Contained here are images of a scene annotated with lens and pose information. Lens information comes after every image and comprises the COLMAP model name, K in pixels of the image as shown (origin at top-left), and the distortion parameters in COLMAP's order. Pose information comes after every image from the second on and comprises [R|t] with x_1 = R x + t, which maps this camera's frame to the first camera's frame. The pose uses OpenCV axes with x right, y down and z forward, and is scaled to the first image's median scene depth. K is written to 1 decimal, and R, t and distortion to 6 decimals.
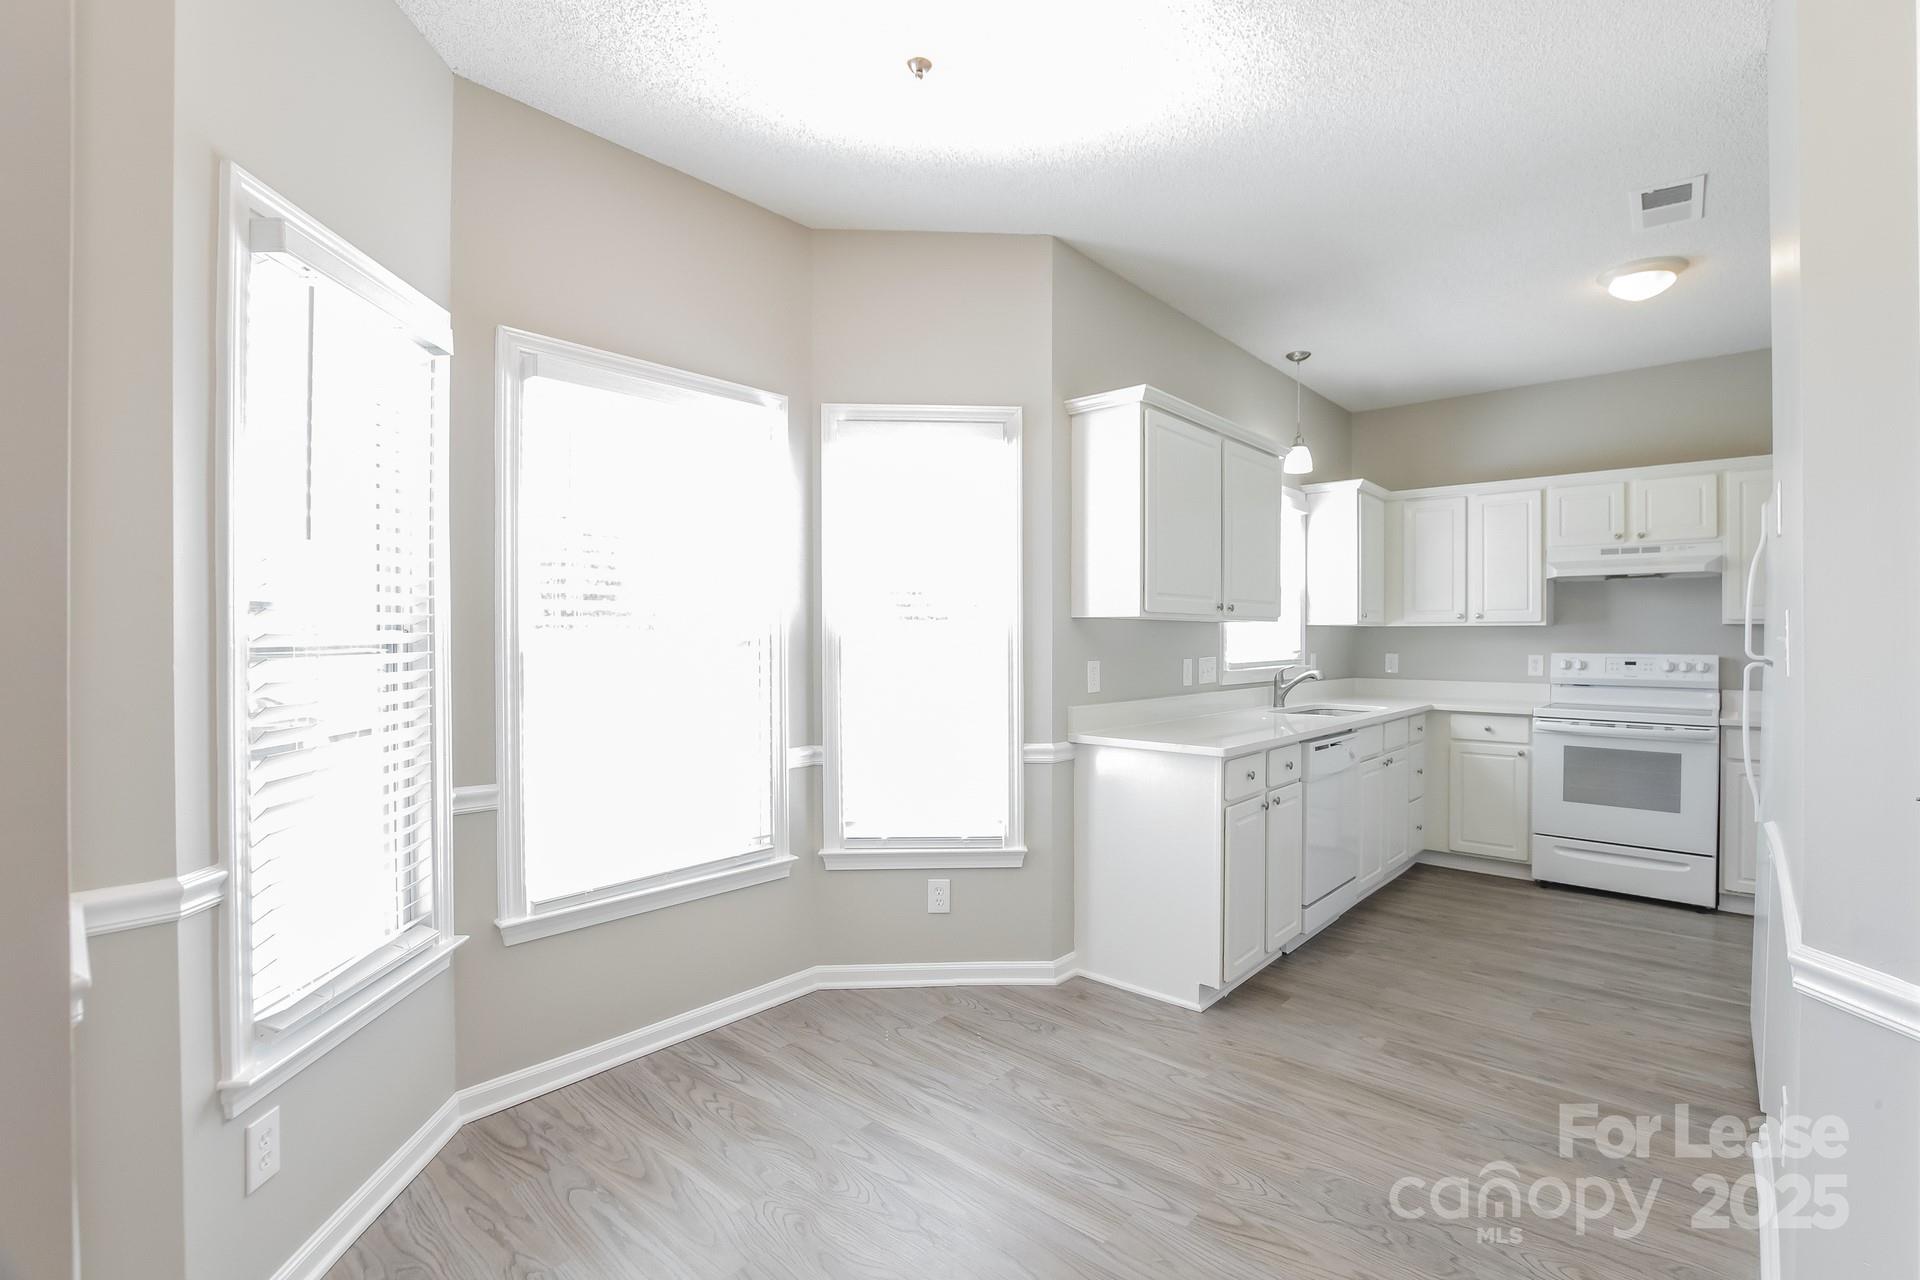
lens RADIAL K [[857.1, 0, 1016.3], [0, 857.1, 641.6], [0, 0, 1]] dist [-0.020820, 0.025226]
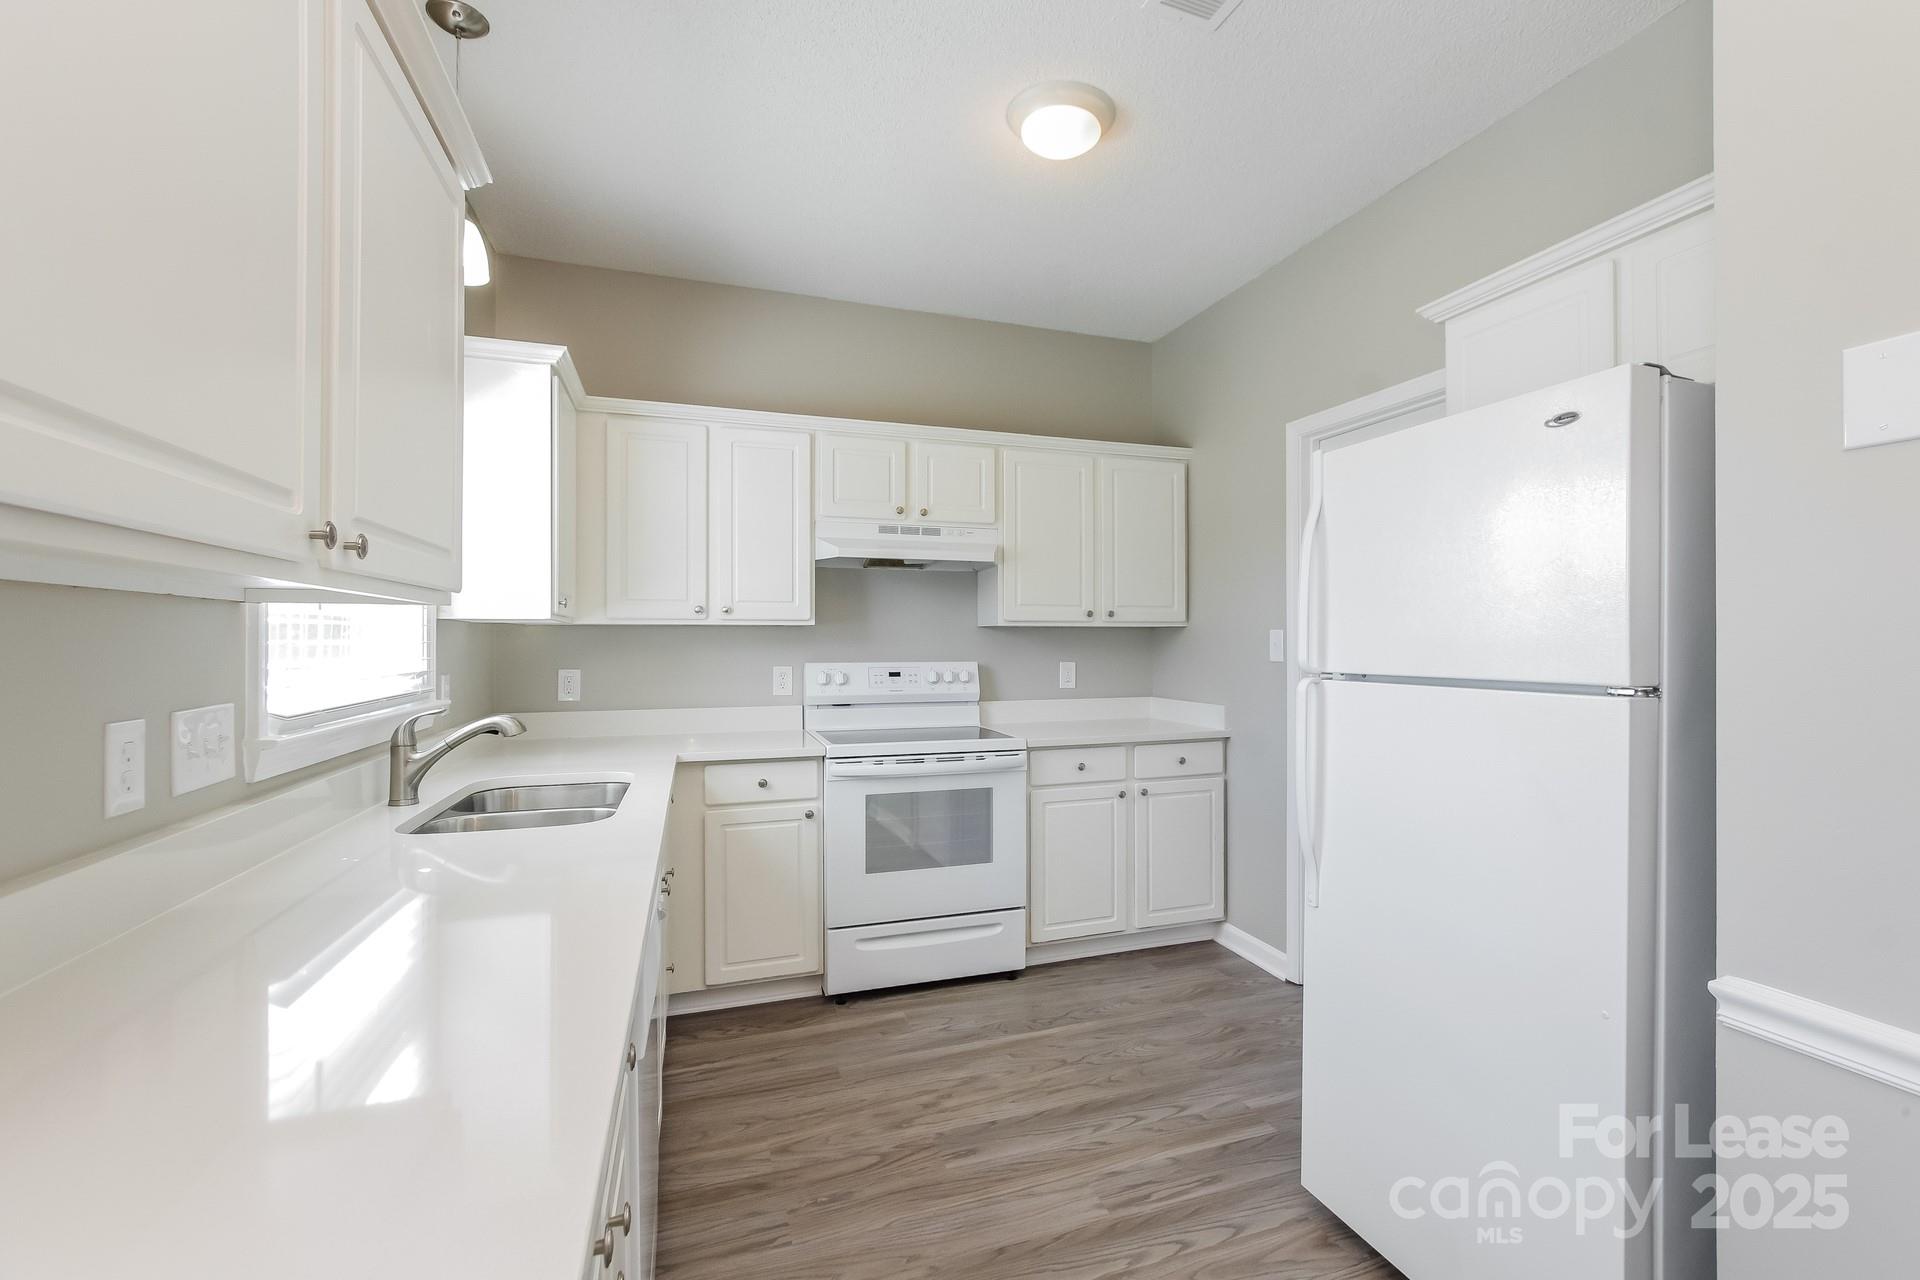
lens RADIAL K [[857.1, 0, 1016.3], [0, 857.1, 641.6], [0, 0, 1]] dist [-0.020820, 0.025226]
pose [[0.492047, -0.002934, 0.870564, 0.086127], [0.007339, 0.999973, -0.000778, -0.003927], [-0.870538, 0.006772, 0.492055, 0.538597]]
